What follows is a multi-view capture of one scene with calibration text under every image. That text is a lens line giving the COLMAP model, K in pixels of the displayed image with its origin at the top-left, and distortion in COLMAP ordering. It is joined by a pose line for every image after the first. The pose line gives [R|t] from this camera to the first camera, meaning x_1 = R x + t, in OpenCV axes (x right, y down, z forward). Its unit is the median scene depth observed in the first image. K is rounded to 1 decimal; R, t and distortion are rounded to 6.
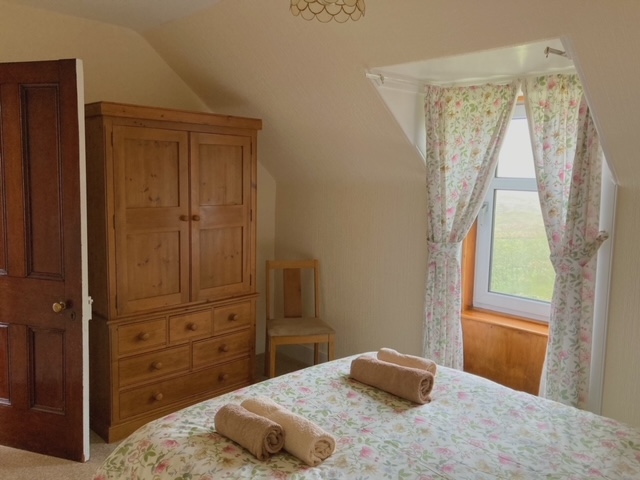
lens RADIAL K [[536.1, 0, 320.2], [0, 536.1, 238.7], [0, 0, 1]] dist [-0.003967, -0.003301]
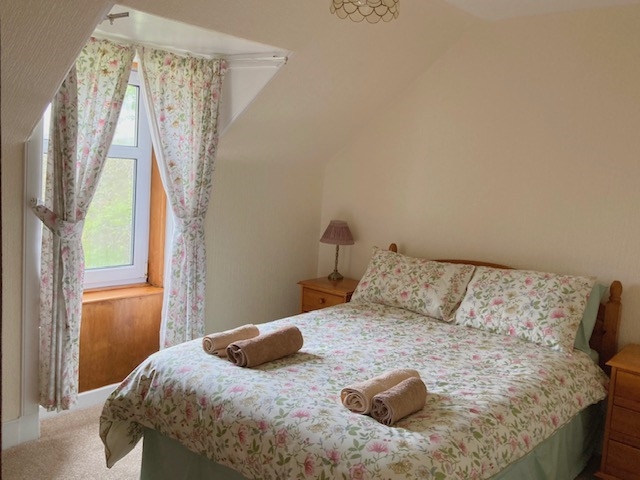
lens RADIAL K [[588.6, 0, 320.2], [0, 588.6, 240.2], [0, 0, 1]] dist [0.020313, 0.000000]
pose [[-0.096910, -0.164979, 0.981525, -1.026881], [0.045057, 0.984428, 0.169916, -0.149517], [-0.994273, 0.060691, -0.087967, 1.022570]]
